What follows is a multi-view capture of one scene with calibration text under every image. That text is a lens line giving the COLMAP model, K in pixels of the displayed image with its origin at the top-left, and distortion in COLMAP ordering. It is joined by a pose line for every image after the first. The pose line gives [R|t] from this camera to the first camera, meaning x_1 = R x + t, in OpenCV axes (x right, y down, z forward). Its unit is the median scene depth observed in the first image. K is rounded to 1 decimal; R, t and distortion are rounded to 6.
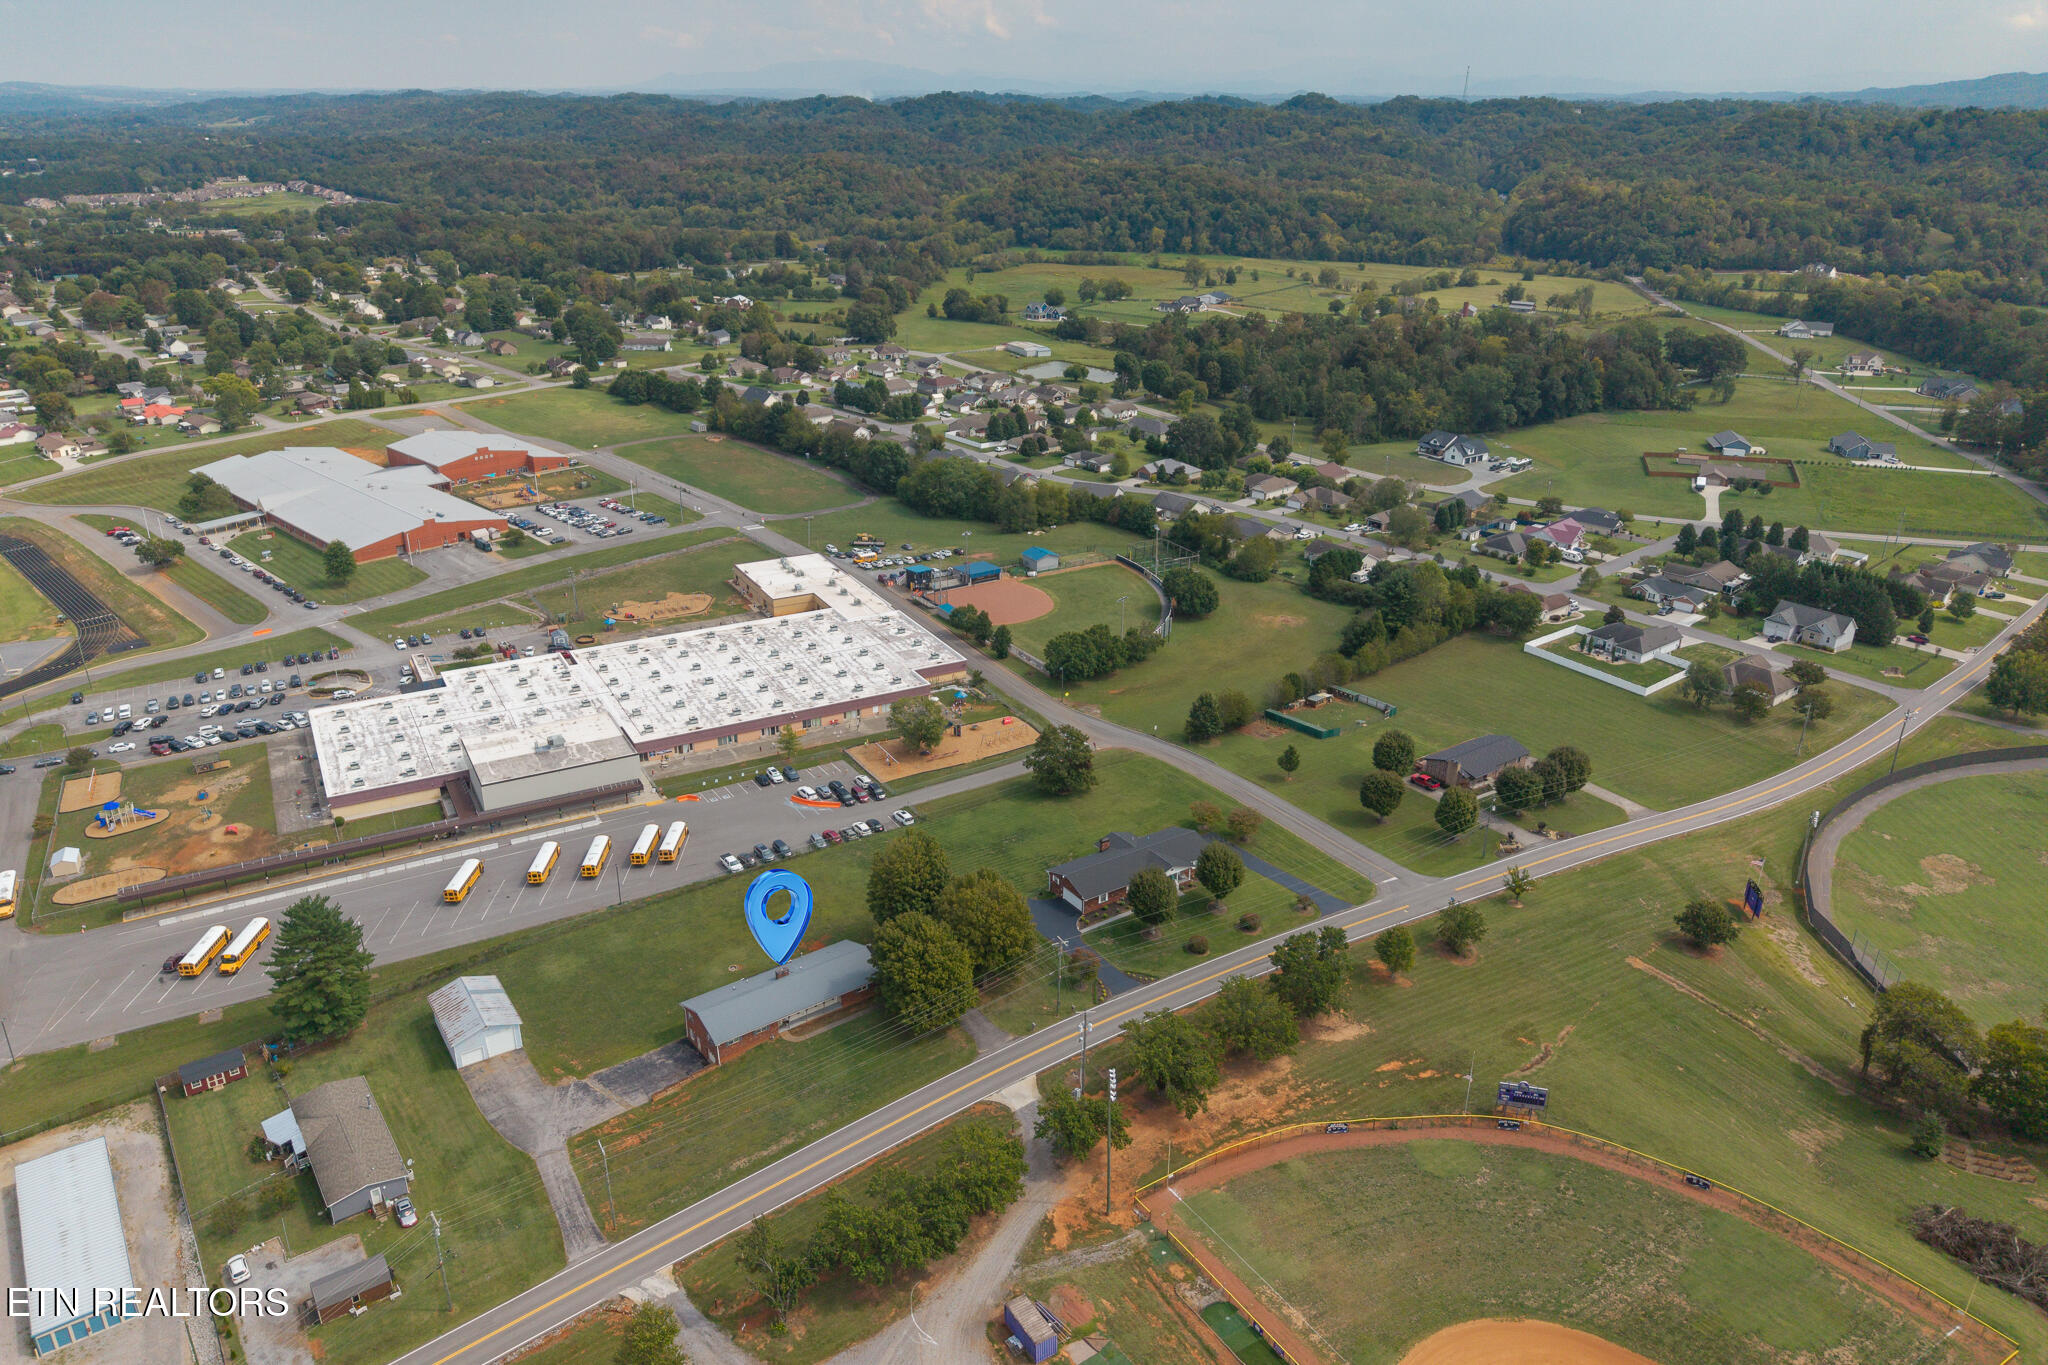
lens RADIAL K [[1374.3, 0, 1018.9], [0, 1374.3, 684.7], [0, 0, 1]] dist [0.039806, -0.040266]
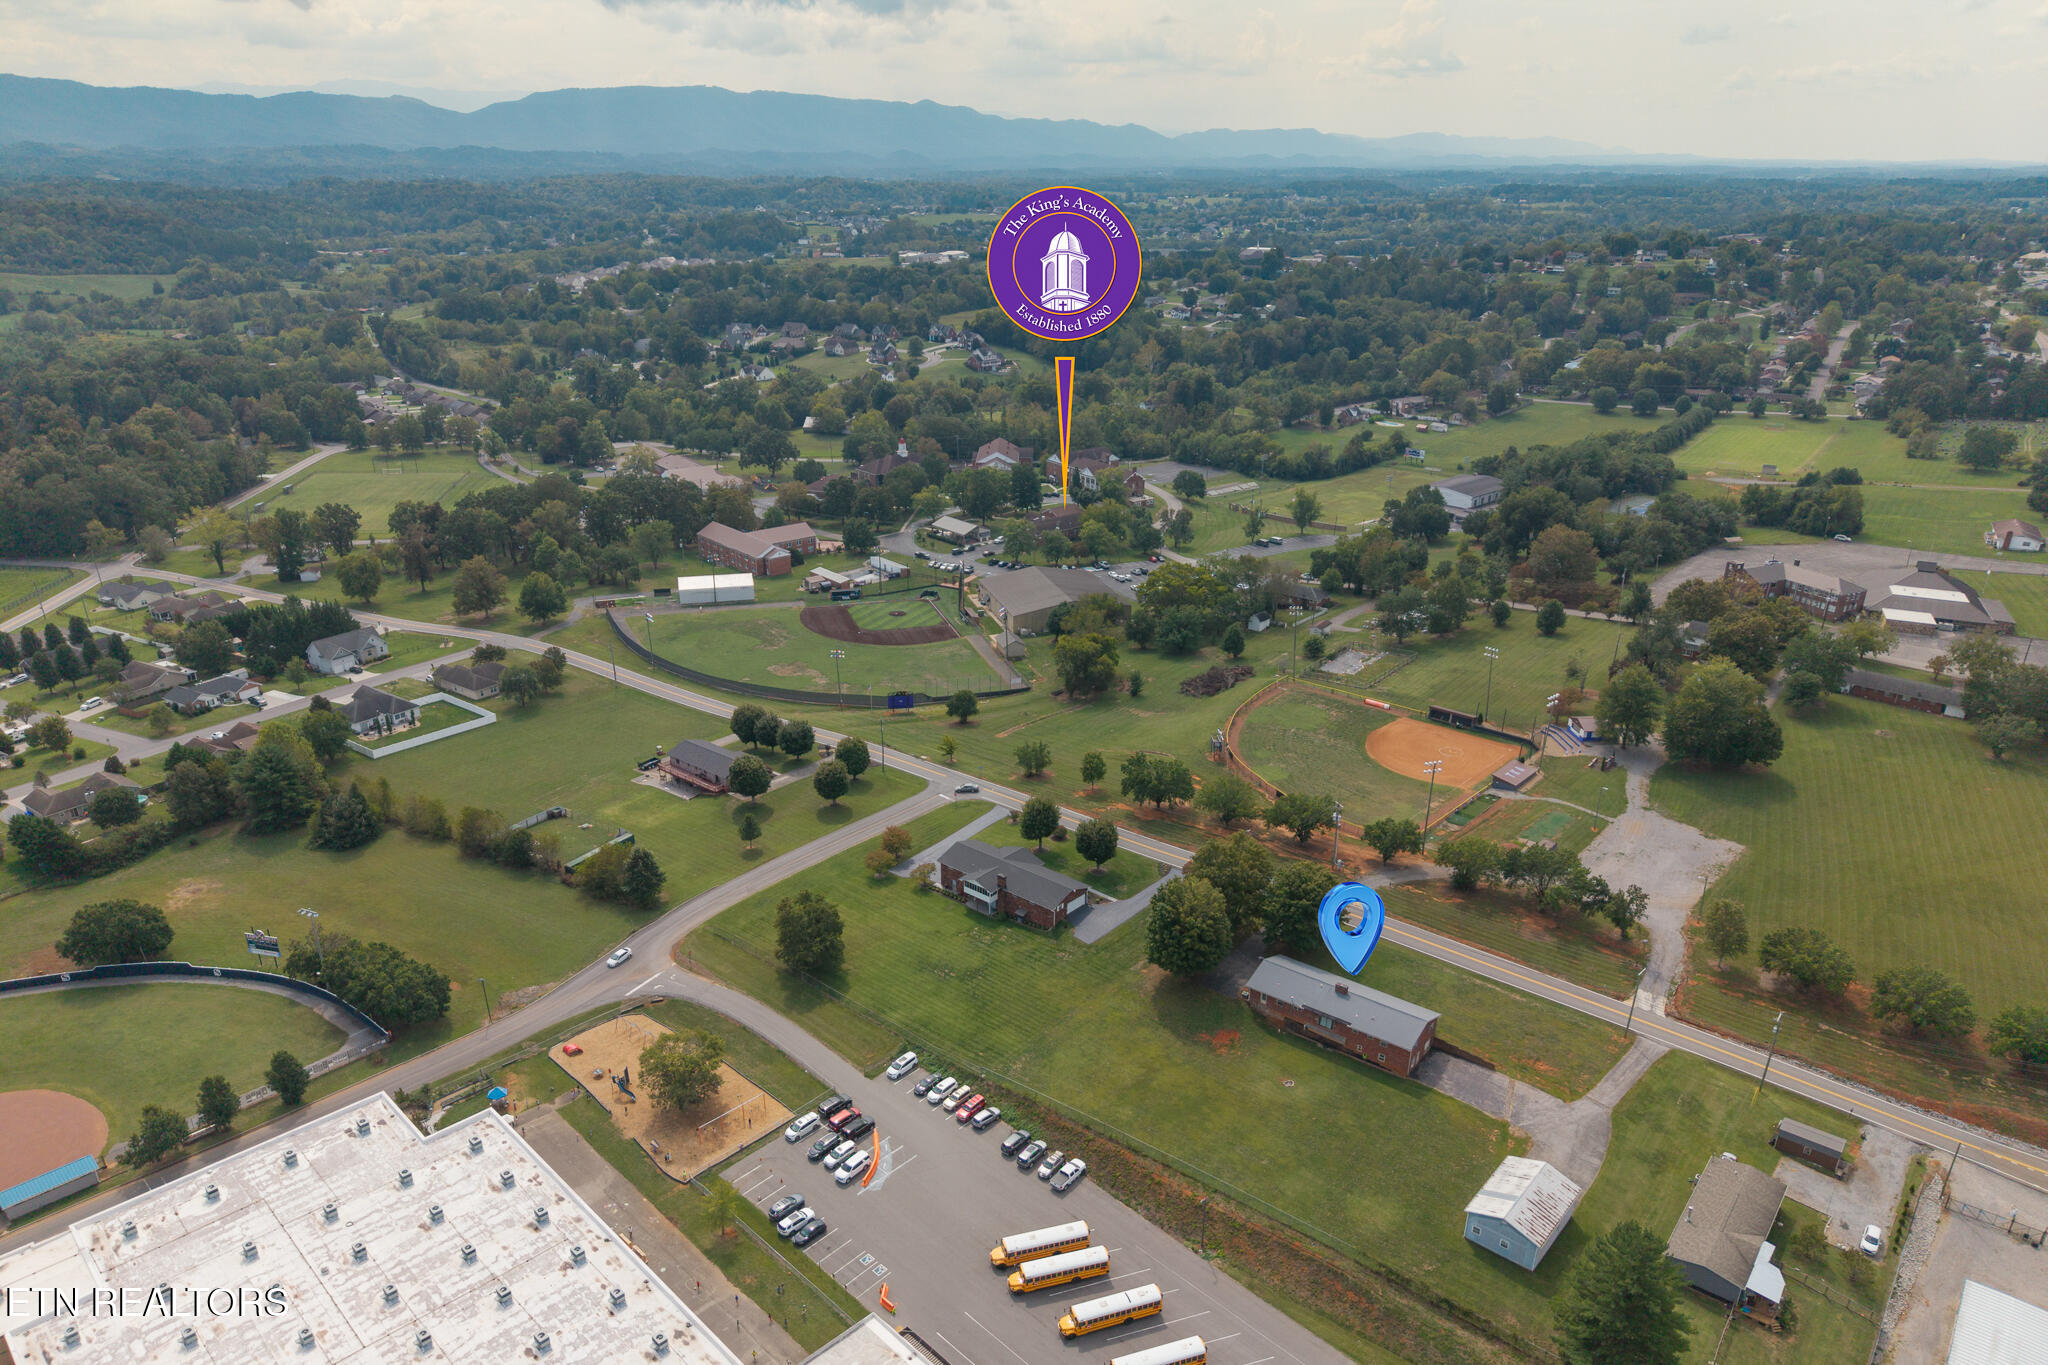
lens RADIAL K [[1374.3, 0, 1018.9], [0, 1374.3, 684.7], [0, 0, 1]] dist [0.039806, -0.040266]
pose [[-0.260406, -0.354216, 0.898176, -0.661801], [0.373898, 0.820685, 0.432060, -0.361833], [-0.890162, 0.448338, -0.081271, 0.812109]]
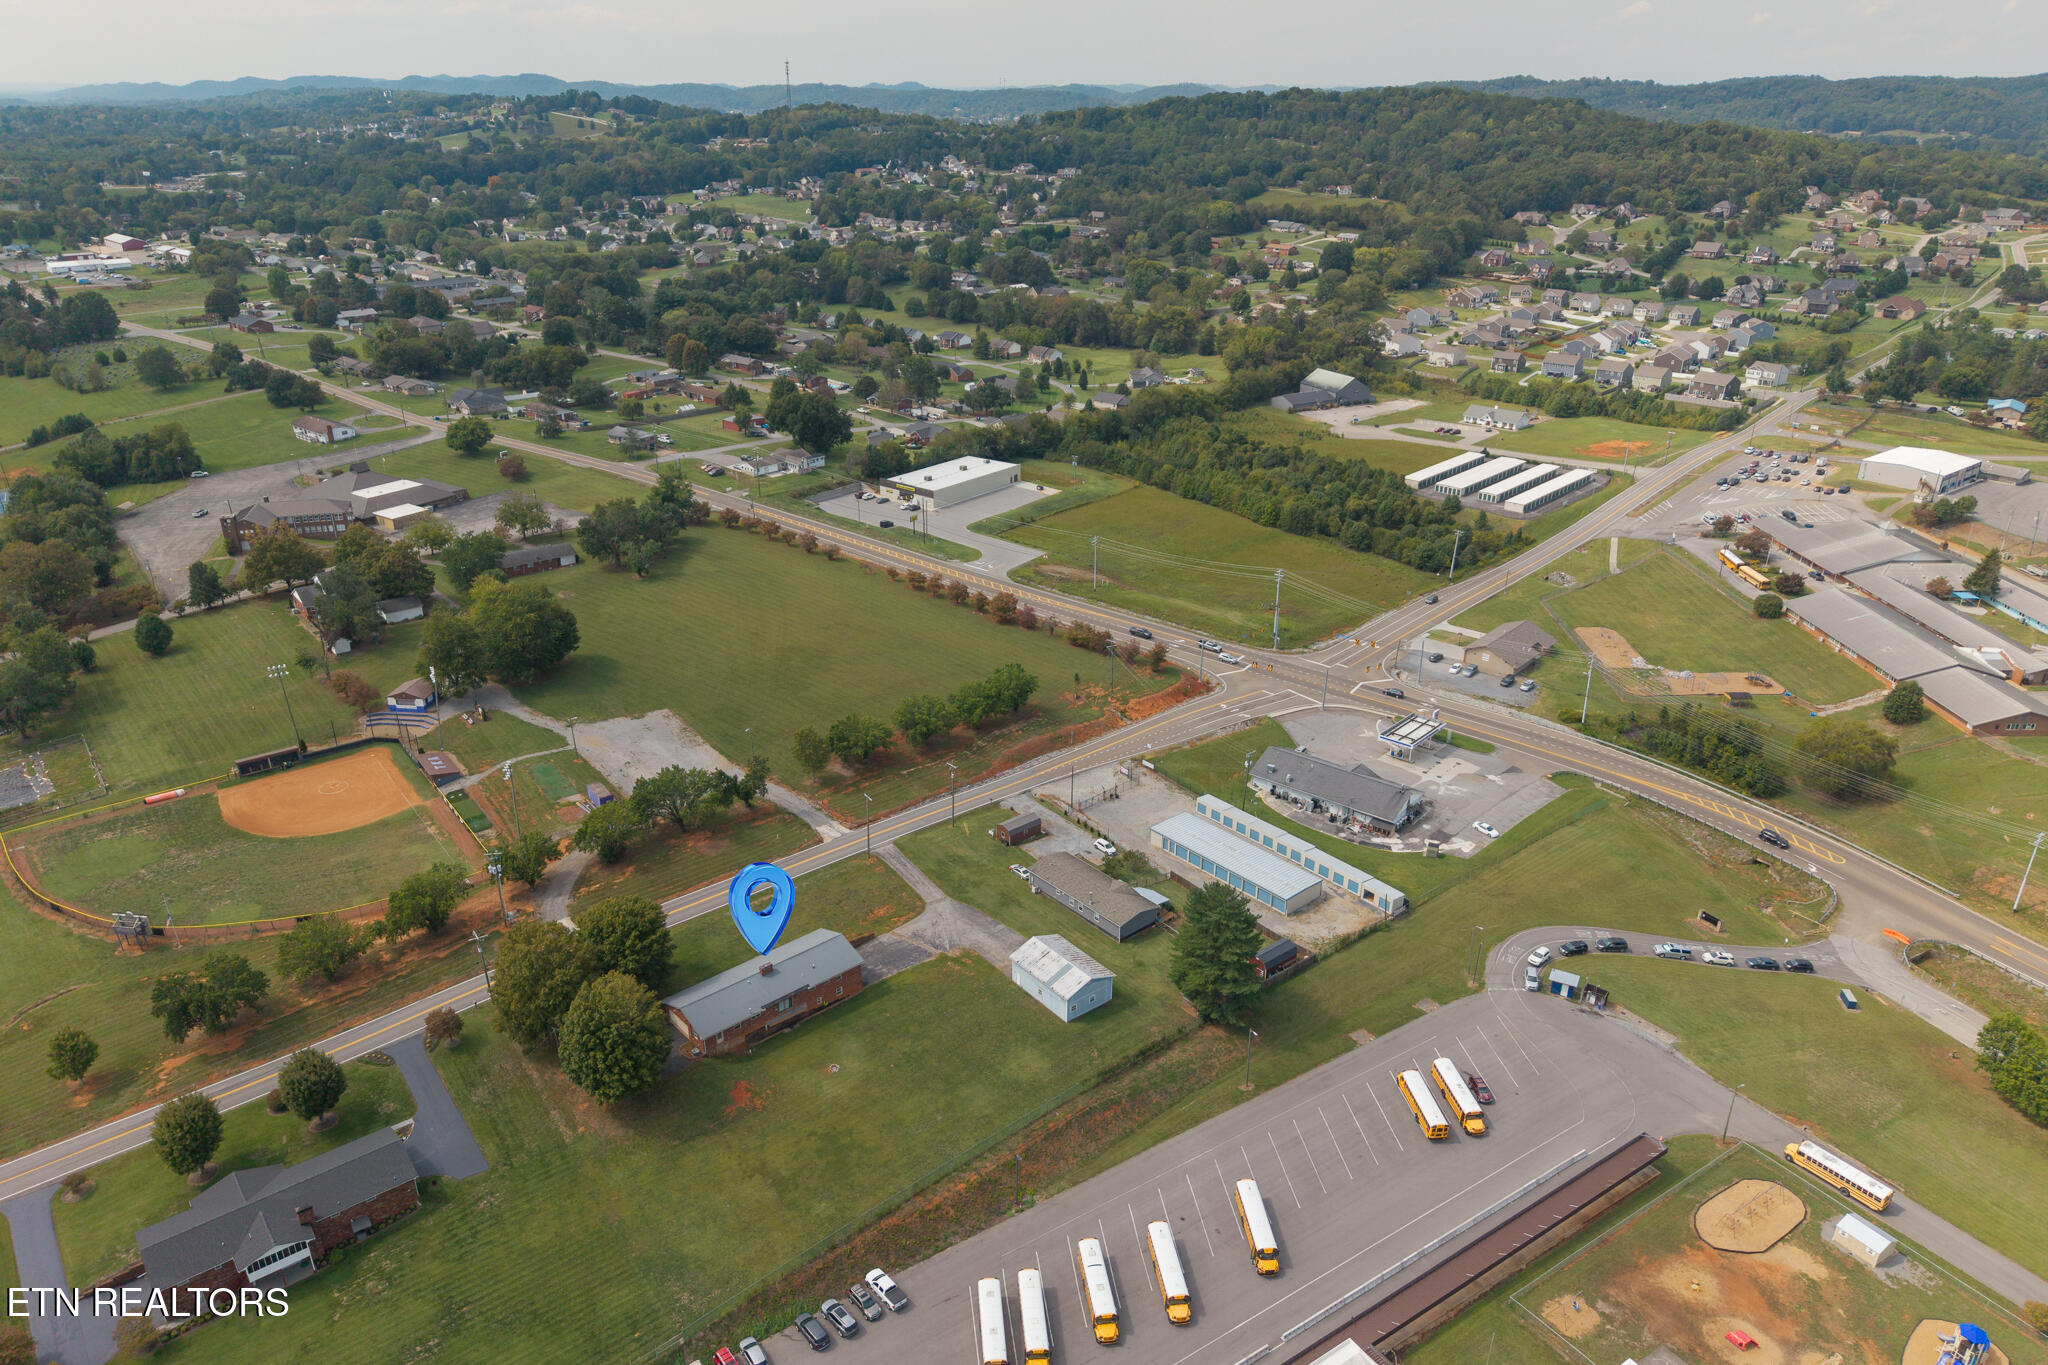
lens RADIAL K [[1374.3, 0, 1018.9], [0, 1374.3, 684.7], [0, 0, 1]] dist [0.039806, -0.040266]
pose [[-0.997568, 0.024242, -0.065355, -0.199297], [-0.031134, 0.683908, 0.728904, -0.443753], [0.062367, 0.729166, -0.681489, 1.037373]]
